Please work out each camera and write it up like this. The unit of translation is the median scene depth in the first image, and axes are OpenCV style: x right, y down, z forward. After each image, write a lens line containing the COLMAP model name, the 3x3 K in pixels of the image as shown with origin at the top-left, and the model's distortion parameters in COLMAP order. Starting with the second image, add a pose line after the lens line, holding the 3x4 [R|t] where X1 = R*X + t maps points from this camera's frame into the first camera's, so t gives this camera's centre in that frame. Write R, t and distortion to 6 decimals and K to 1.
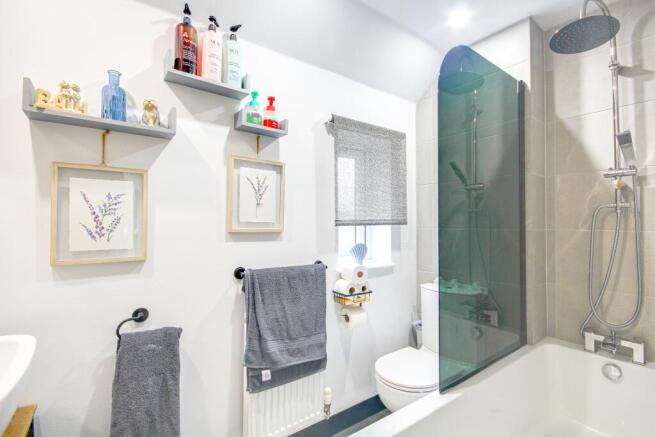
lens RADIAL K [[310.2, 0, 329.1], [0, 310.2, 219.2], [0, 0, 1]] dist [-0.004165, -0.002184]
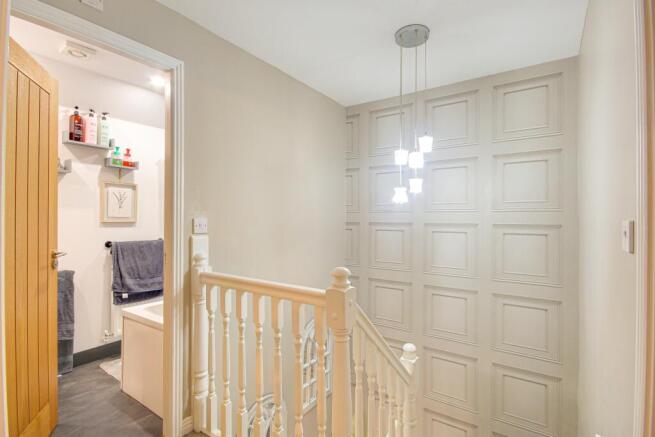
lens RADIAL K [[310.2, 0, 326.8], [0, 310.2, 216.5], [0, 0, 1]] dist [-0.004165, -0.002184]
pose [[0.942108, -0.001158, 0.335306, 0.325905], [-0.002733, 0.999934, 0.011132, -0.016830], [-0.335297, -0.011404, 0.942043, -1.198522]]
